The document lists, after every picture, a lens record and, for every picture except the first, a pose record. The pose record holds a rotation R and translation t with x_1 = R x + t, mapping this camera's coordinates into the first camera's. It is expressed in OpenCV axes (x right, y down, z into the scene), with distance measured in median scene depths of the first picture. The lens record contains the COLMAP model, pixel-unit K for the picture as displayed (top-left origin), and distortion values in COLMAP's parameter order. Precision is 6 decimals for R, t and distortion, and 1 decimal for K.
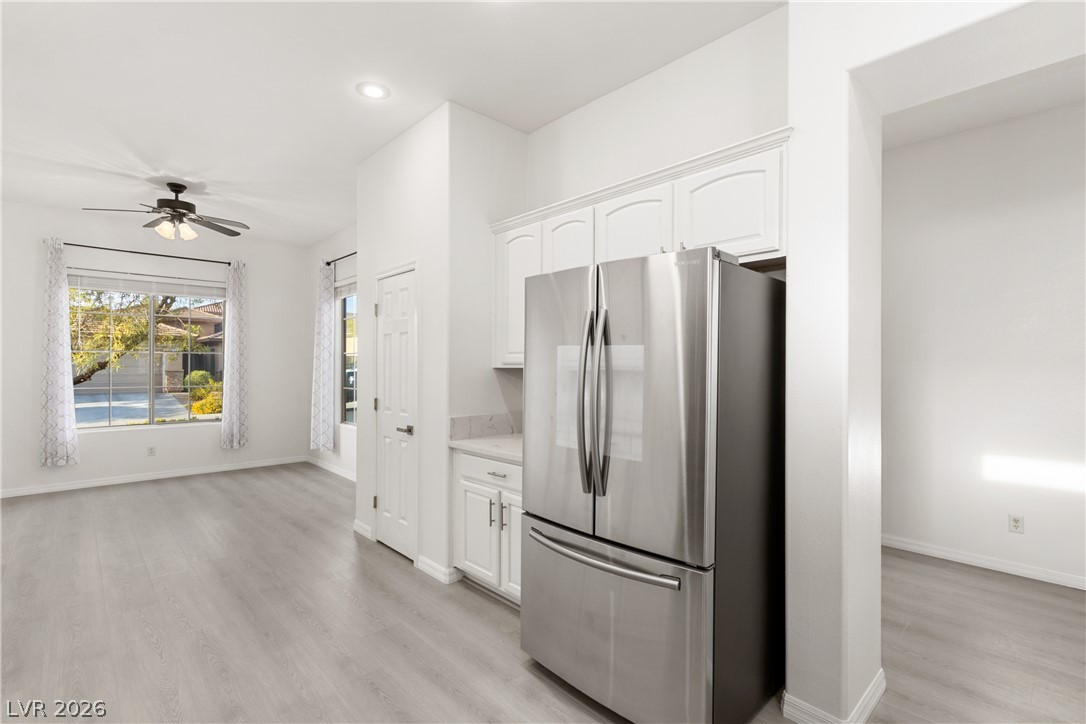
lens RADIAL K [[501.6, 0, 547.5], [0, 501.6, 365.6], [0, 0, 1]] dist [0.001425, -0.001242]
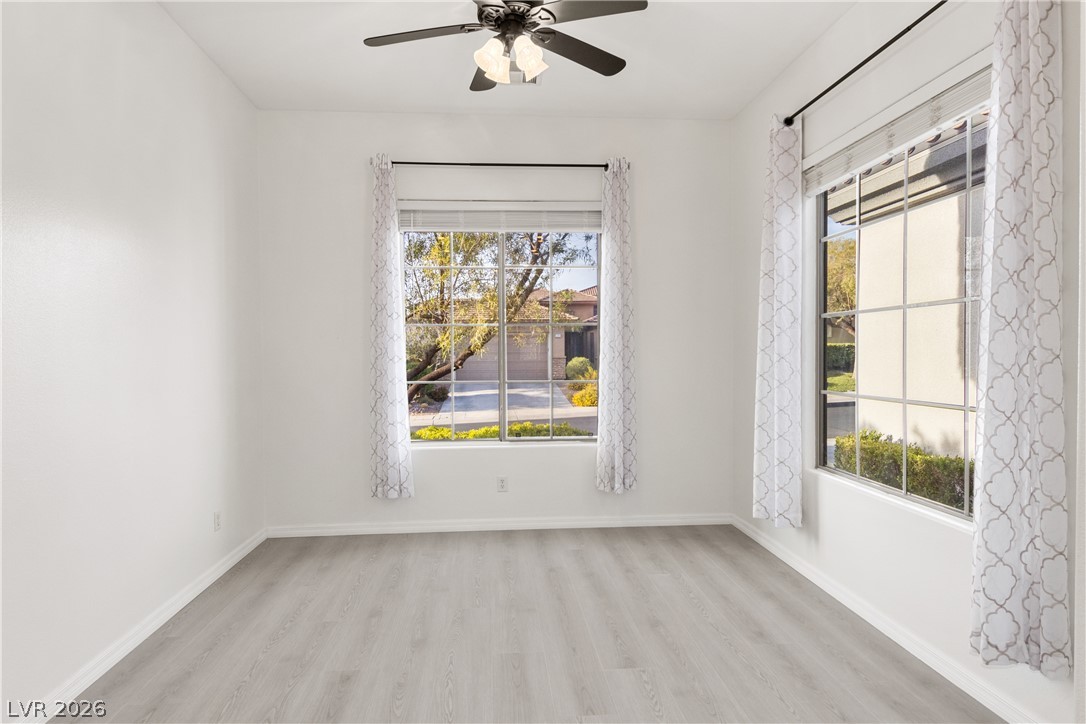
lens RADIAL K [[602.0, 0, 532.5], [0, 602.0, 365.4], [0, 0, 1]] dist [-0.005908, 0.000036]
pose [[0.771161, 0.006155, -0.636611, -0.269446], [0.009333, 0.999736, 0.020973, 0.007201], [0.636572, -0.022115, 0.770900, 0.426349]]
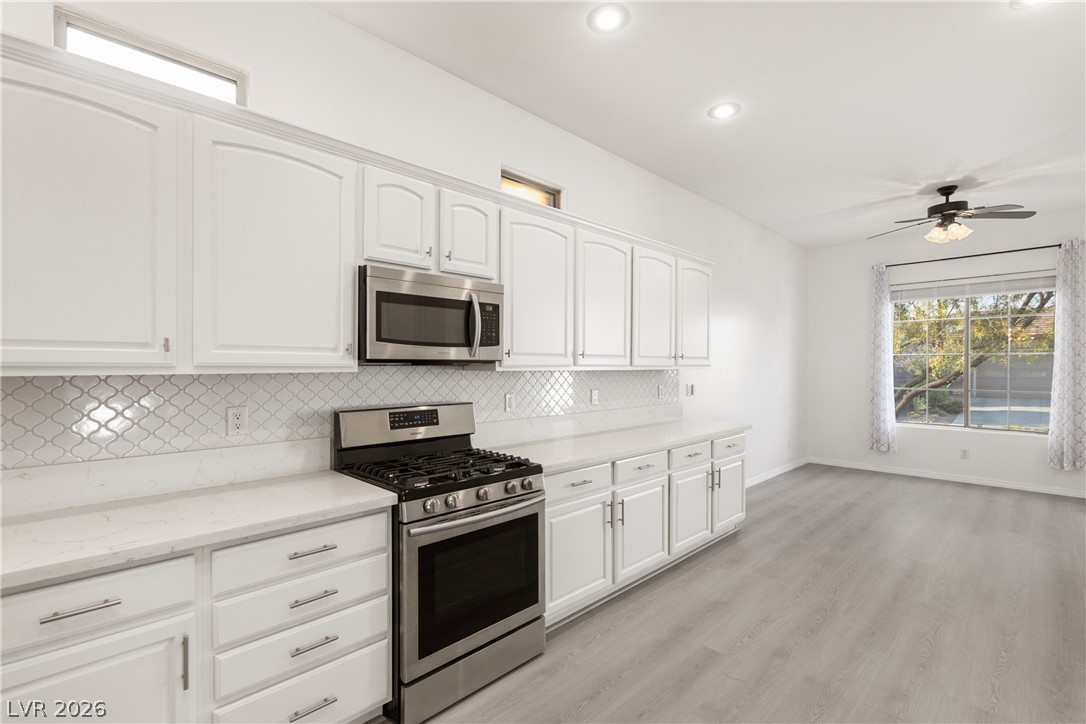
lens RADIAL K [[501.6, 0, 536.2], [0, 501.6, 366.5], [0, 0, 1]] dist [0.001425, -0.001242]
pose [[0.012203, -0.002342, -0.999923, 0.188379], [-0.002567, 0.999994, -0.002374, 0.000793], [0.999922, 0.002596, 0.012197, 0.128064]]
